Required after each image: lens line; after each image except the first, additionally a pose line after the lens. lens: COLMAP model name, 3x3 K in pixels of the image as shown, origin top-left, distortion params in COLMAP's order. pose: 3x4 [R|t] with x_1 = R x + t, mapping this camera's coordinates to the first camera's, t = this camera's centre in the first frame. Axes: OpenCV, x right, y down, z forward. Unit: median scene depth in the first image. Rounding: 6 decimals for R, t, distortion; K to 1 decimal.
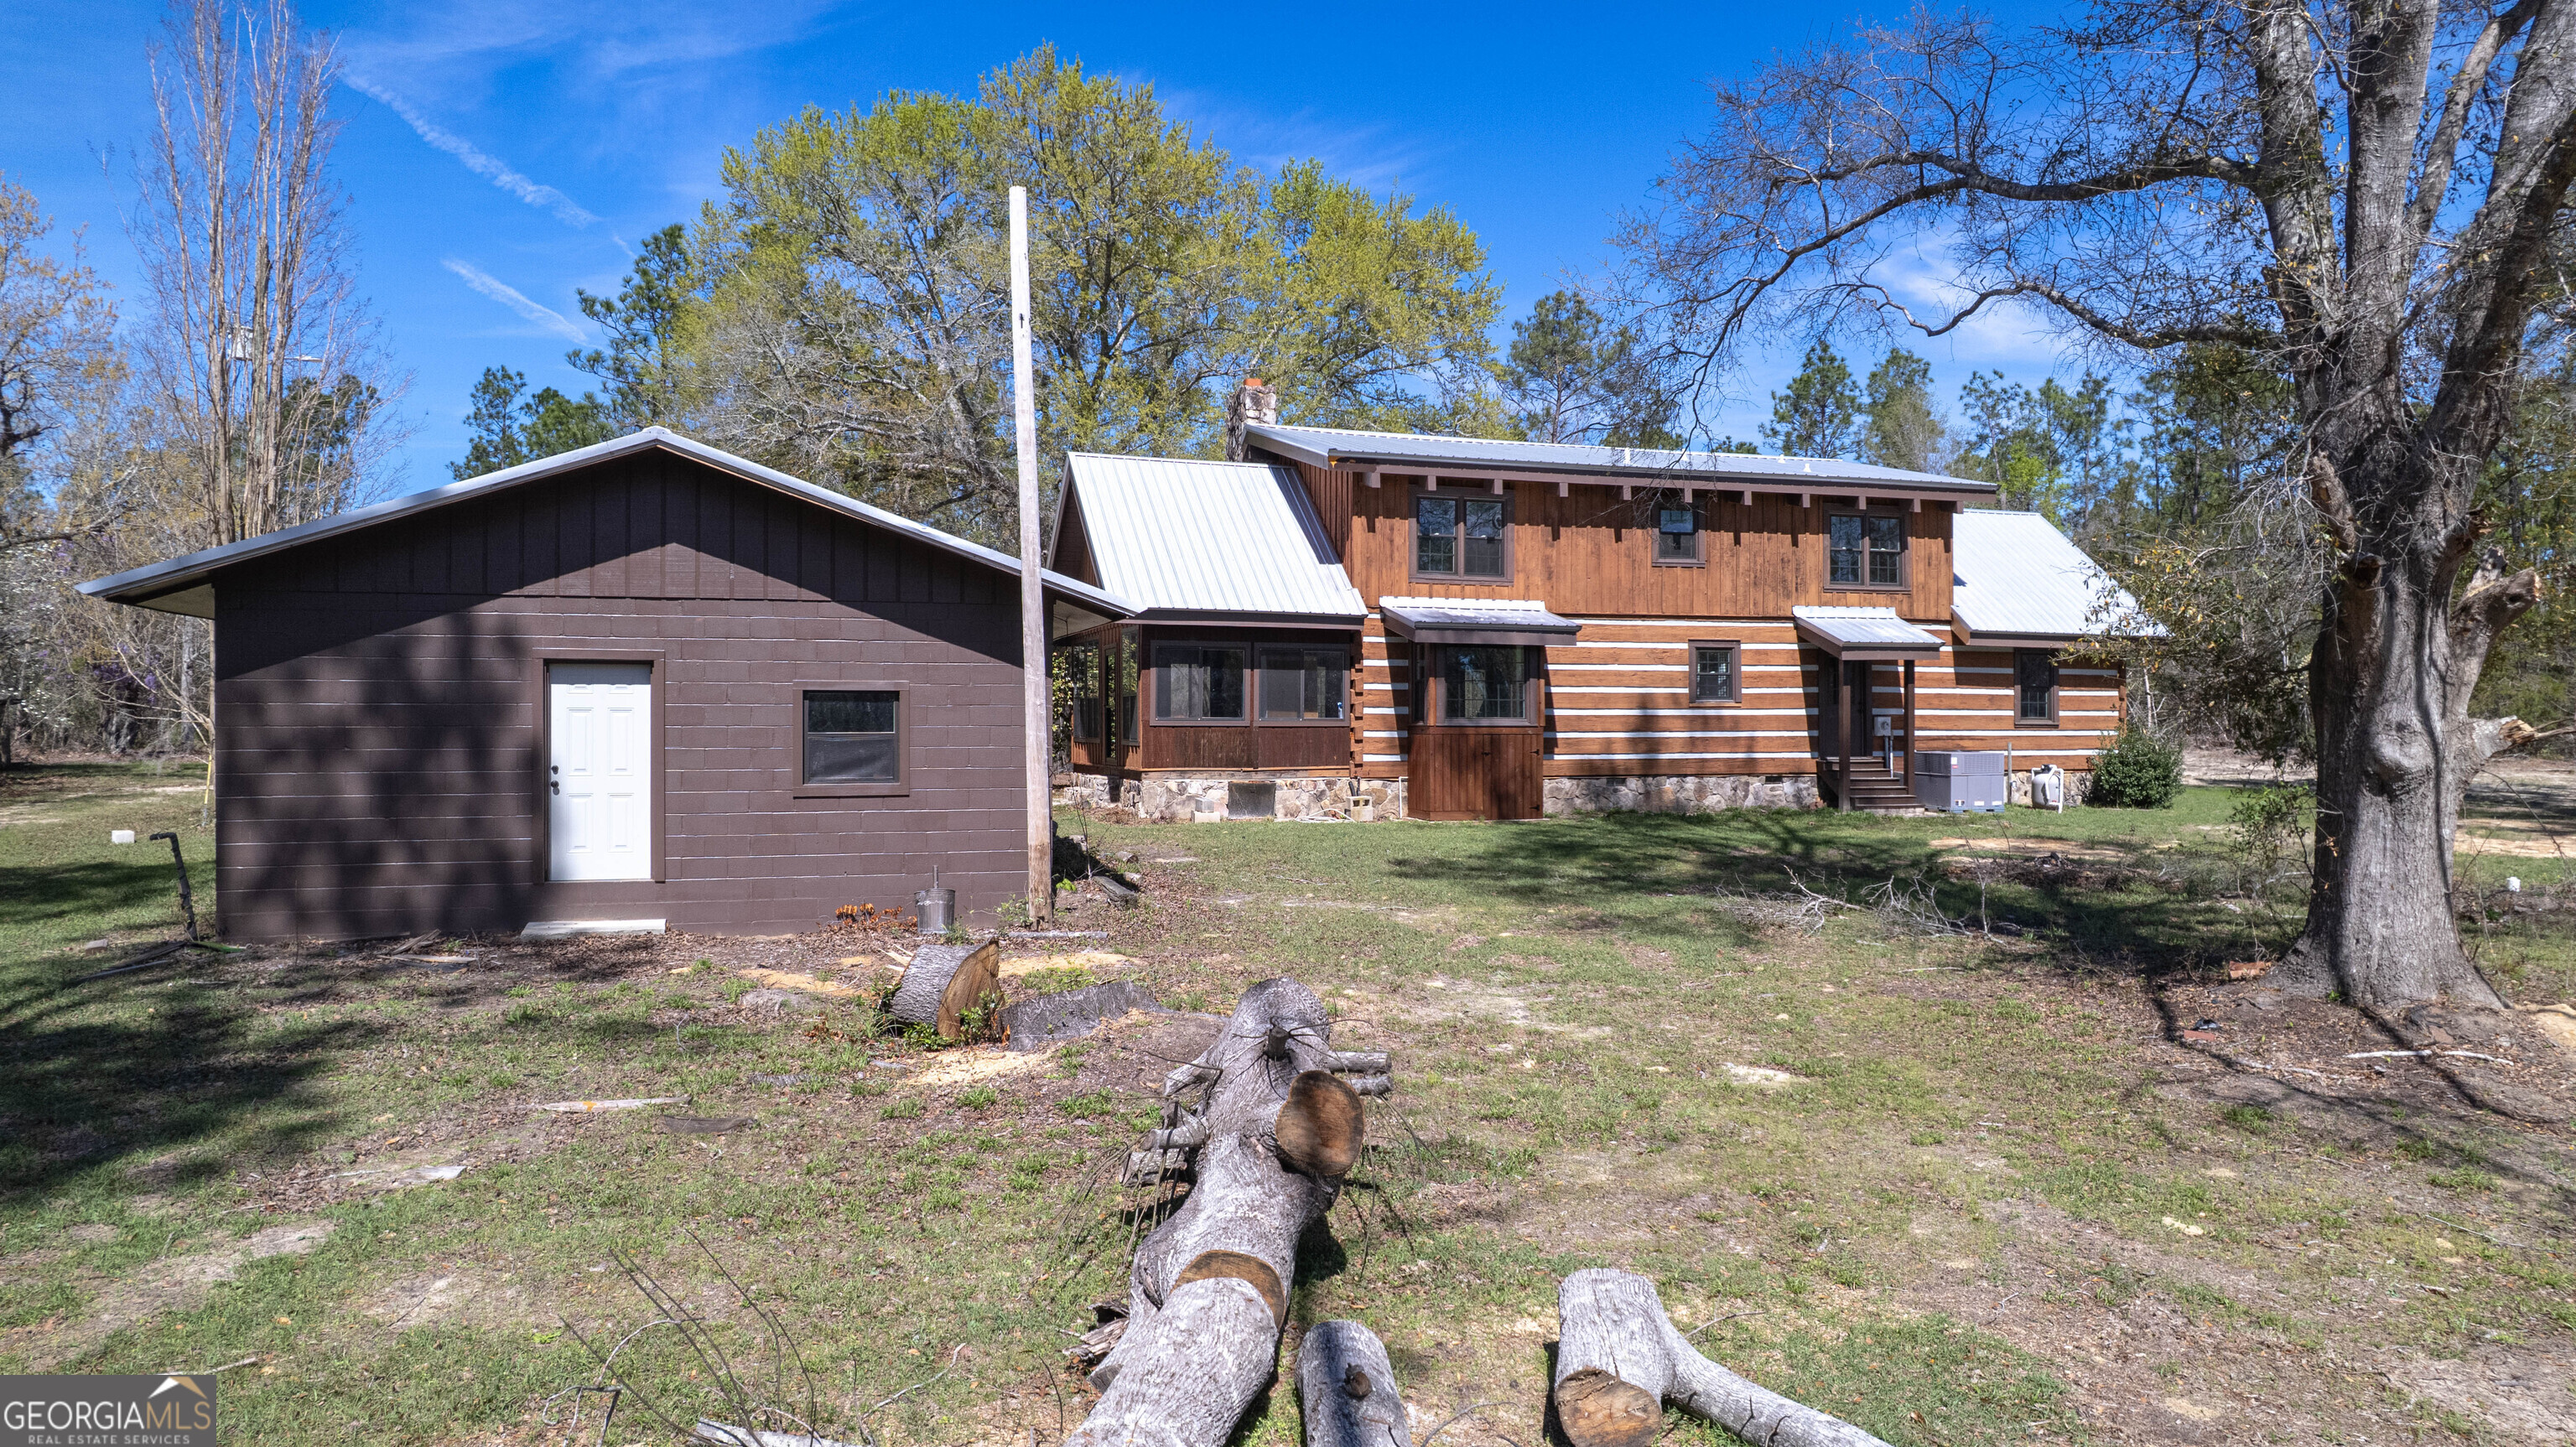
lens RADIAL K [[1580.6, 0, 1270.6], [0, 1580.6, 716.1], [0, 0, 1]] dist [-0.031763, -0.020093]
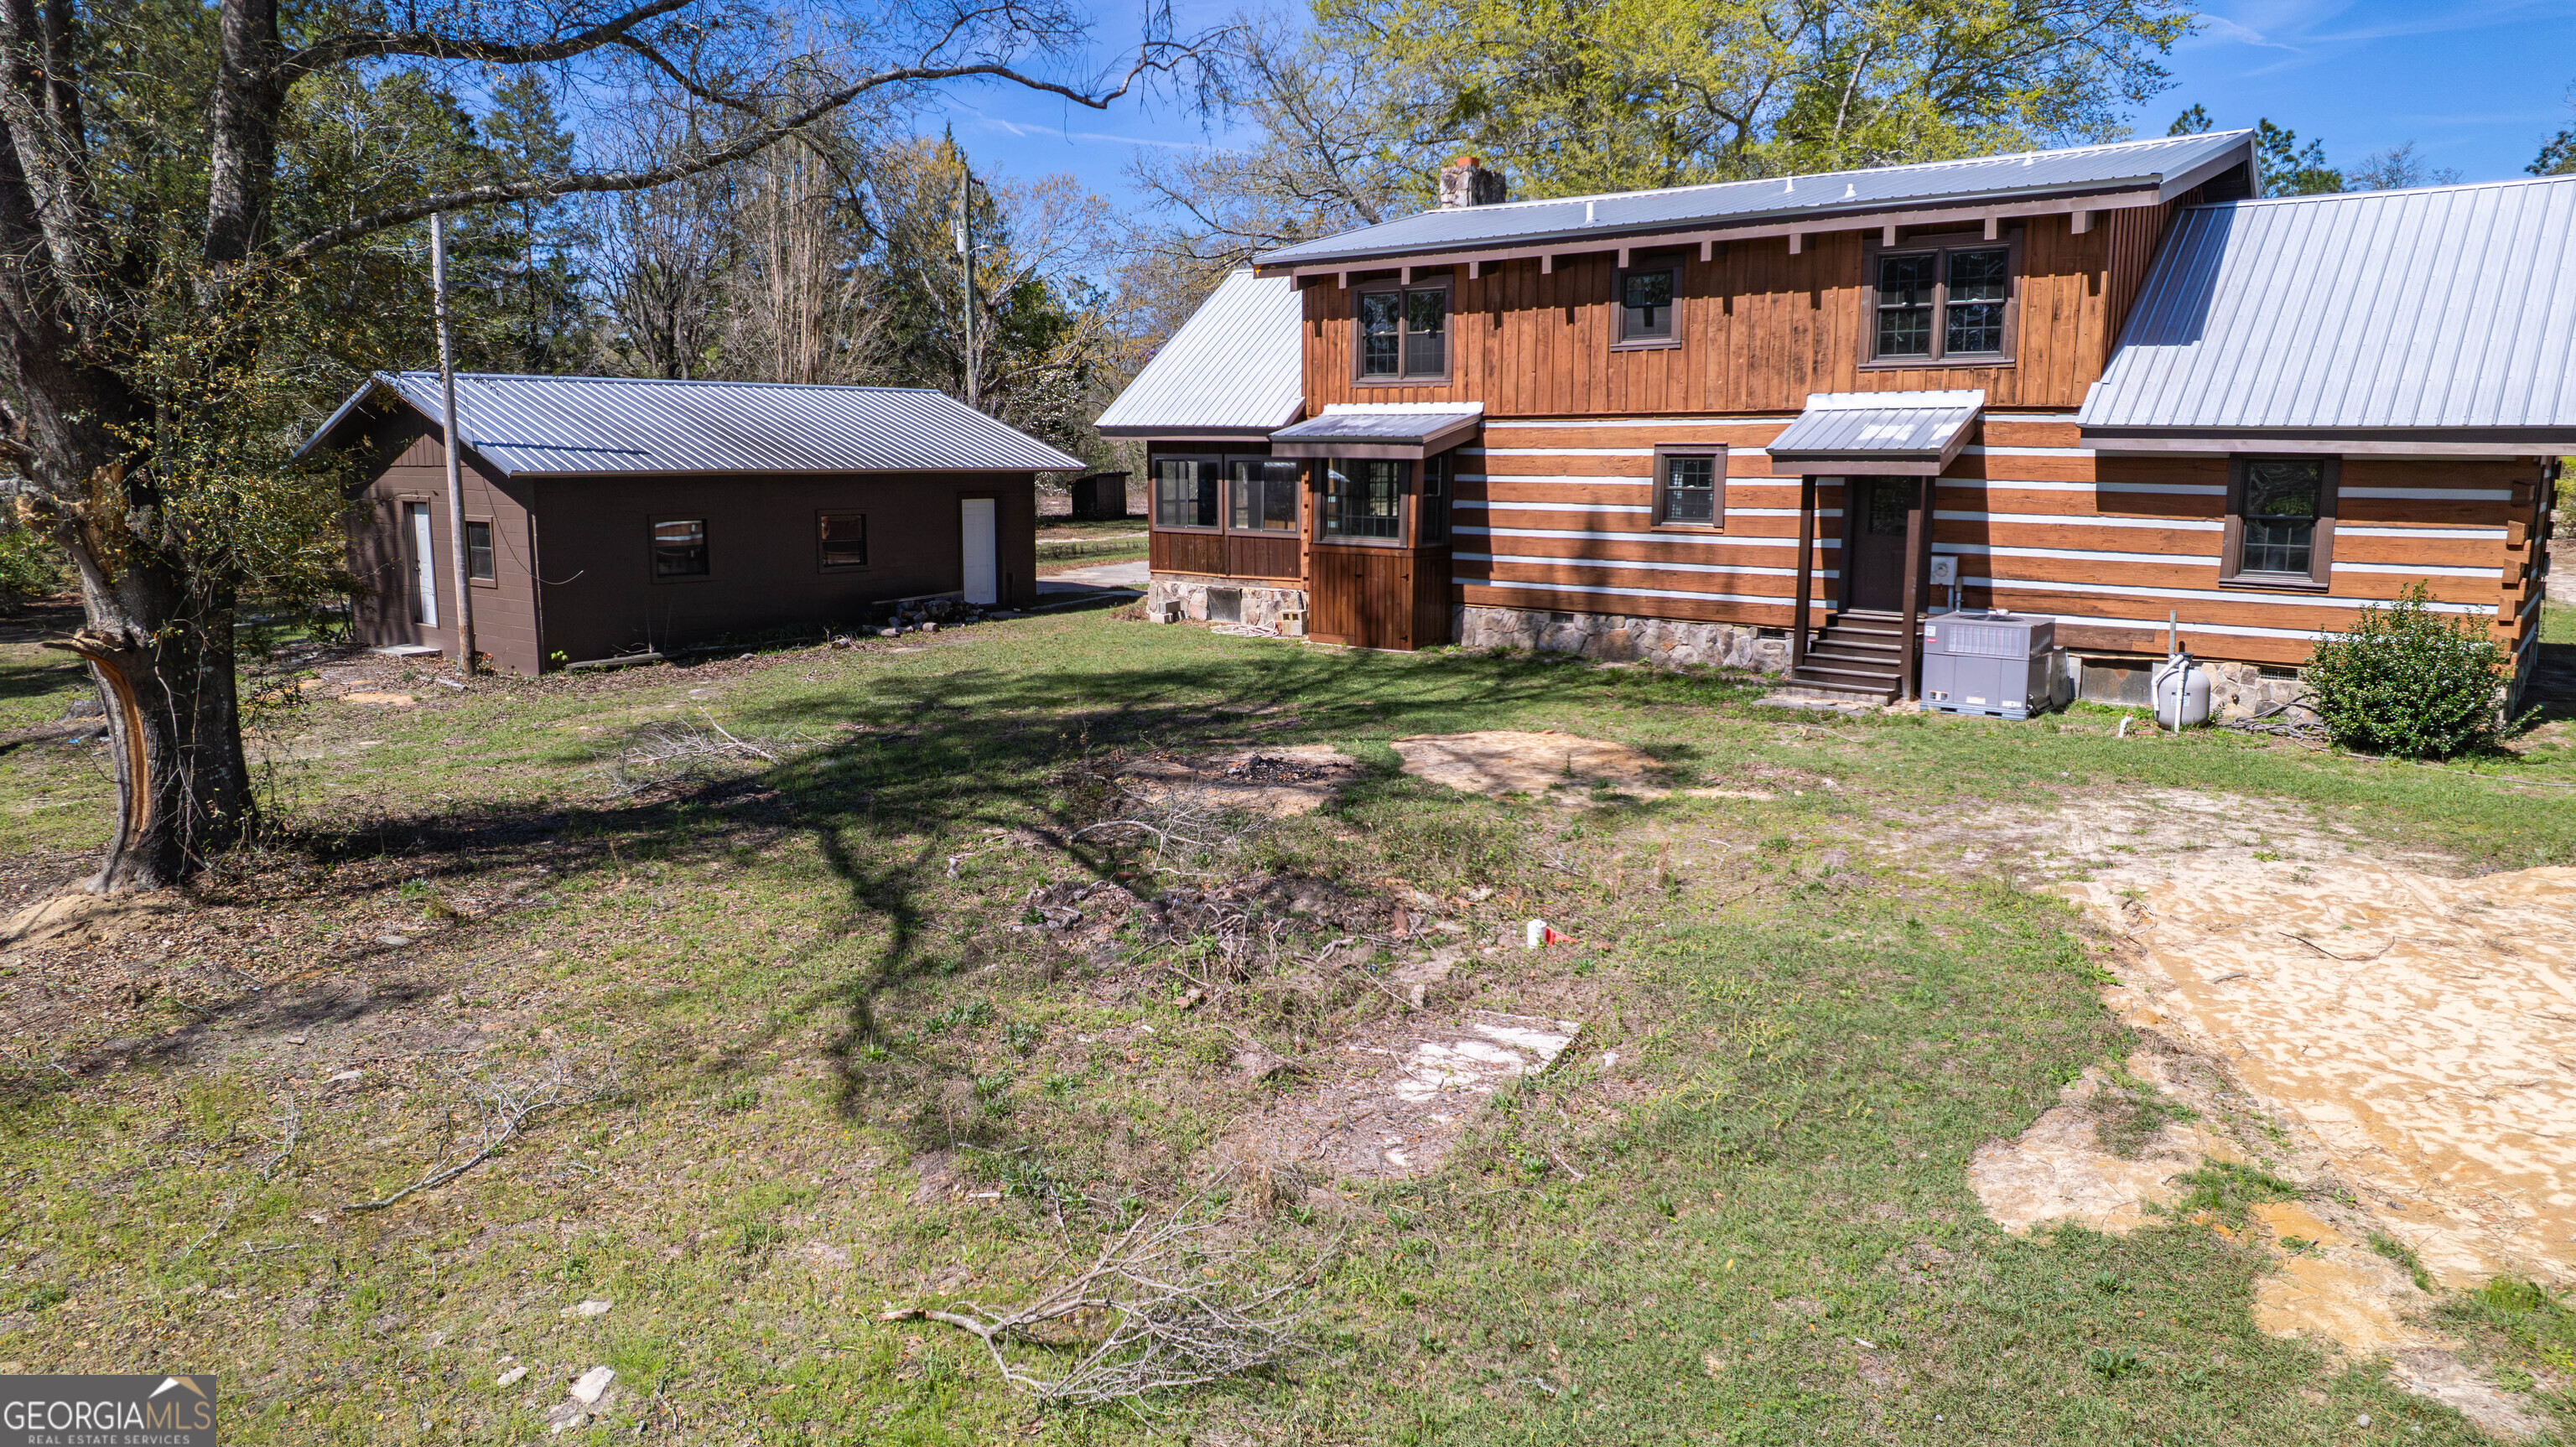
lens RADIAL K [[1580.6, 0, 1270.6], [0, 1580.6, 716.1], [0, 0, 1]] dist [-0.031763, -0.020093]
pose [[0.567895, 0.129178, -0.812901, 0.809540], [-0.016952, 0.989234, 0.145356, -0.025360], [0.822926, -0.068766, 0.563971, 0.395096]]
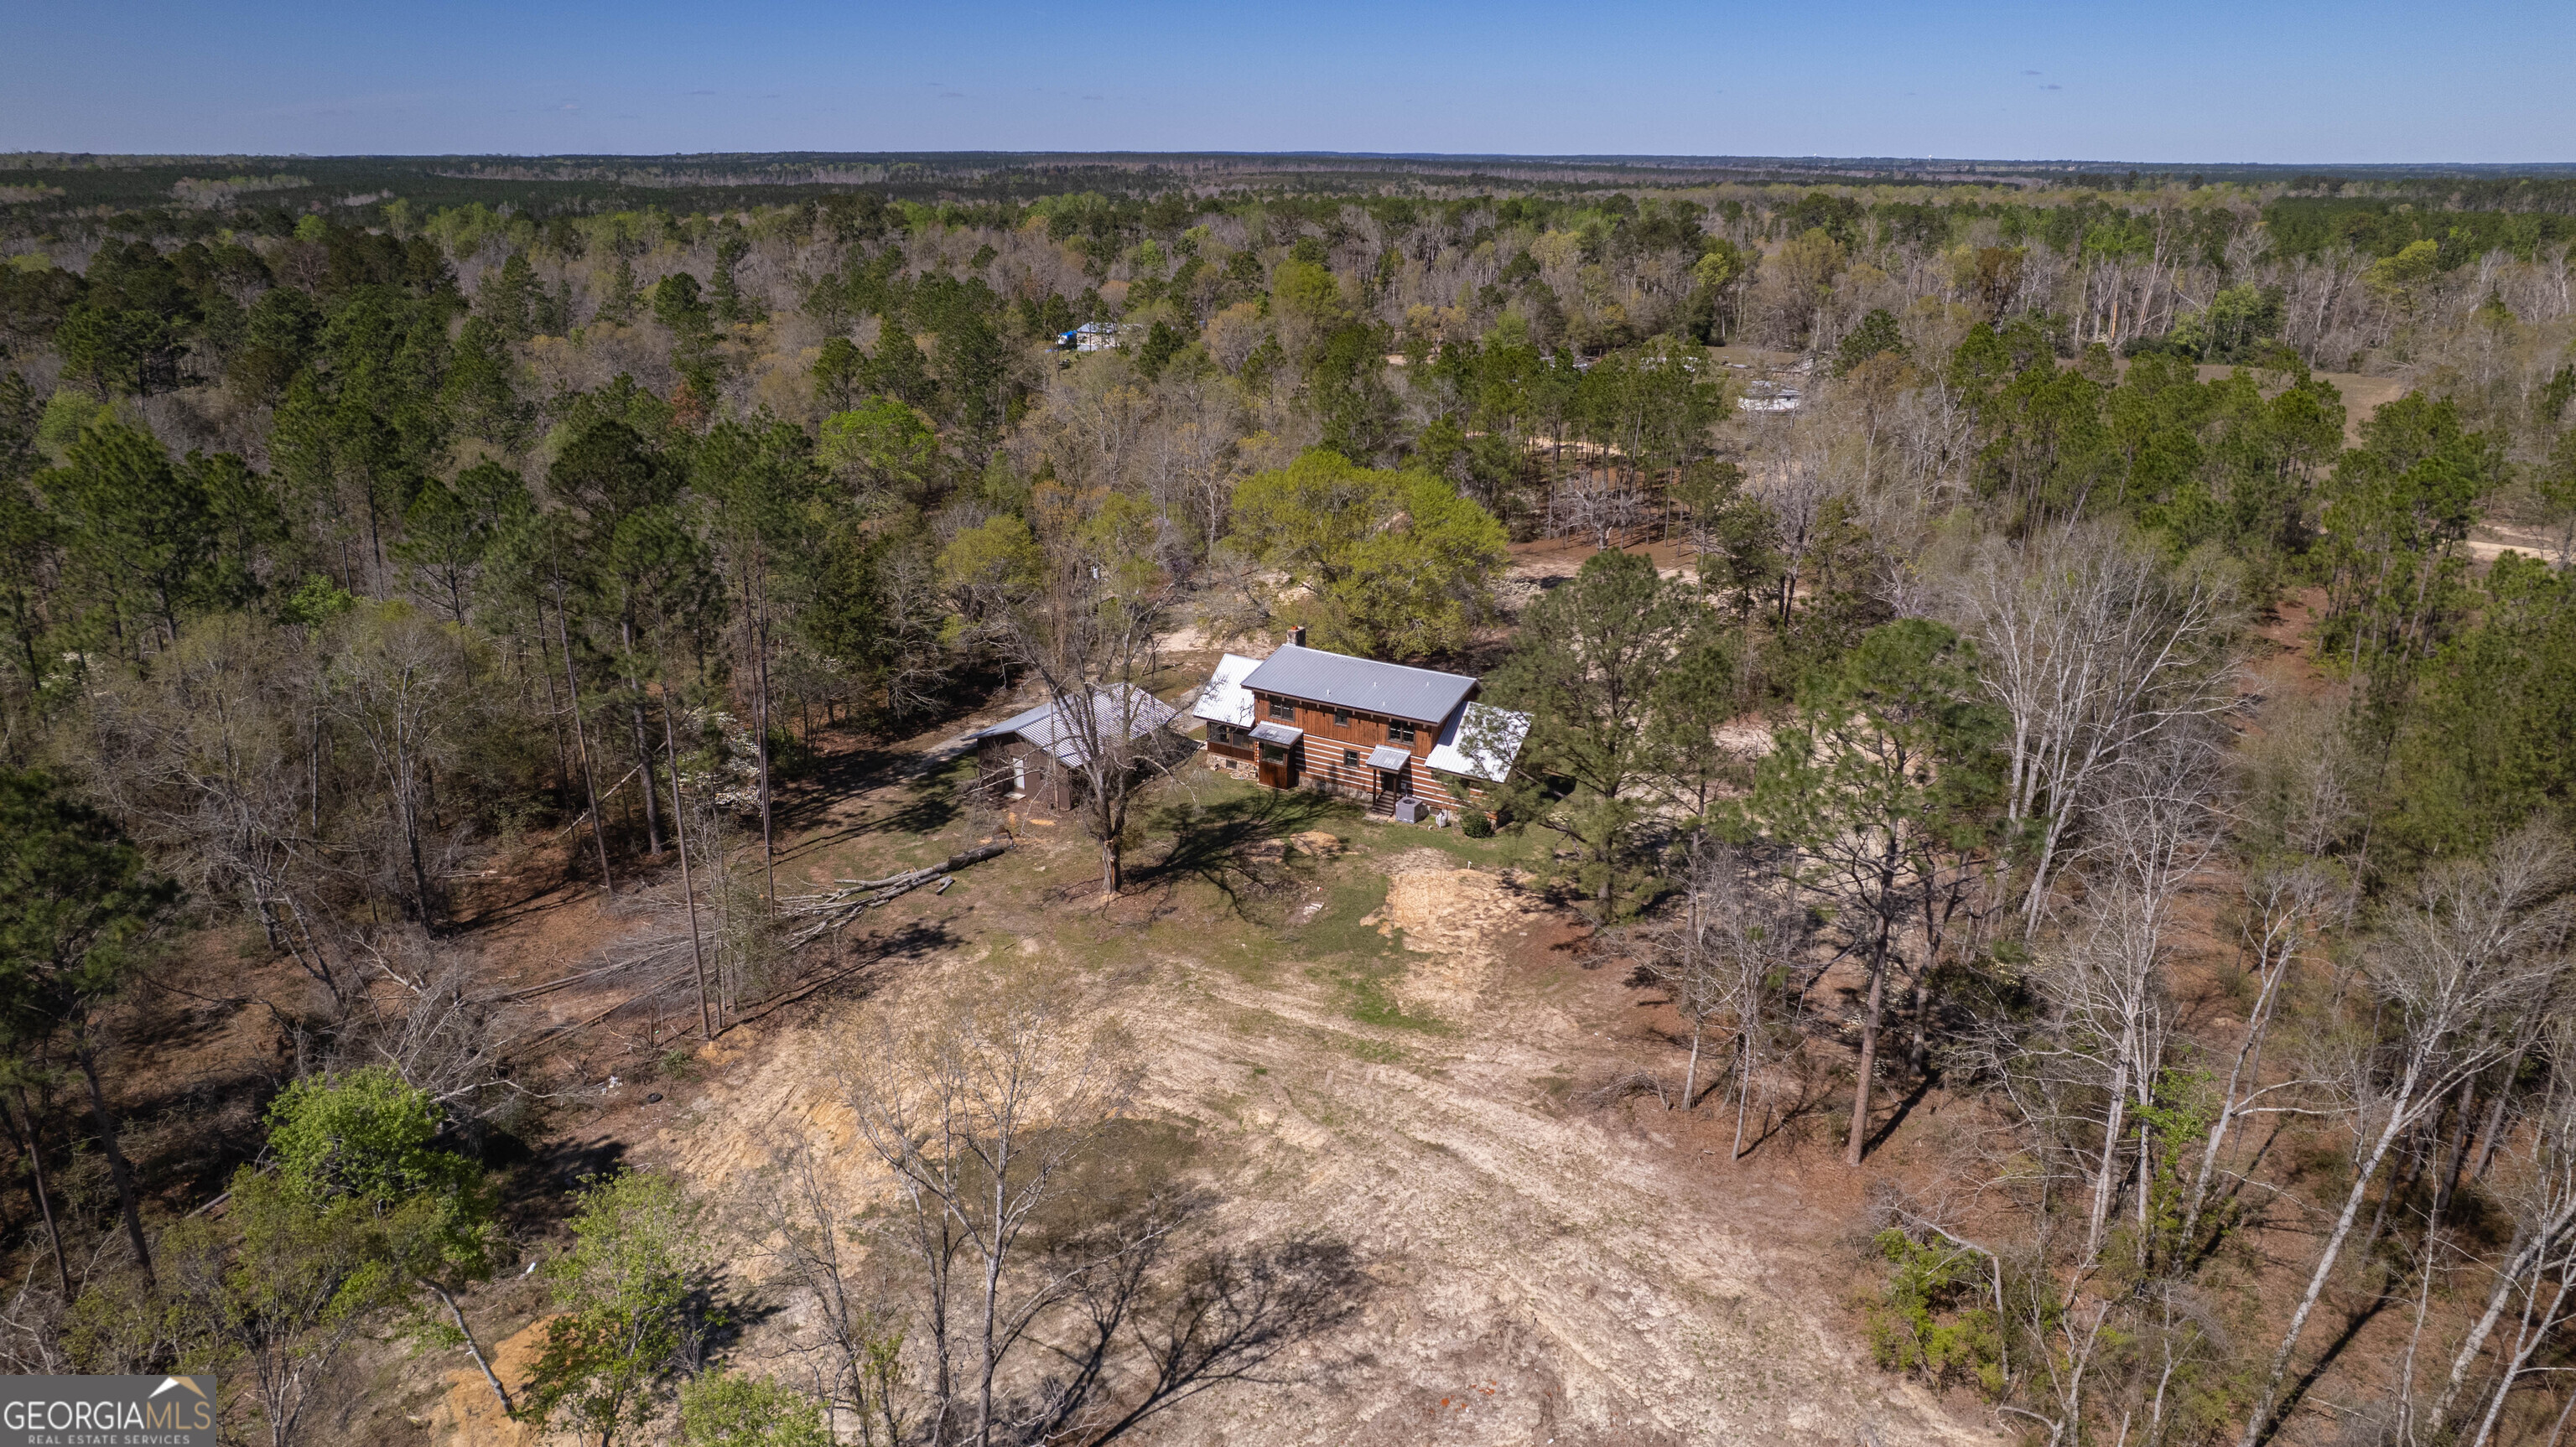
lens RADIAL K [[1580.6, 0, 1270.6], [0, 1580.6, 716.1], [0, 0, 1]] dist [-0.031763, -0.020093]
pose [[0.677364, 0.237976, -0.696093, 2.465598], [-0.008150, 0.948600, 0.316371, -1.166505], [0.735603, -0.208625, 0.644487, -1.248415]]
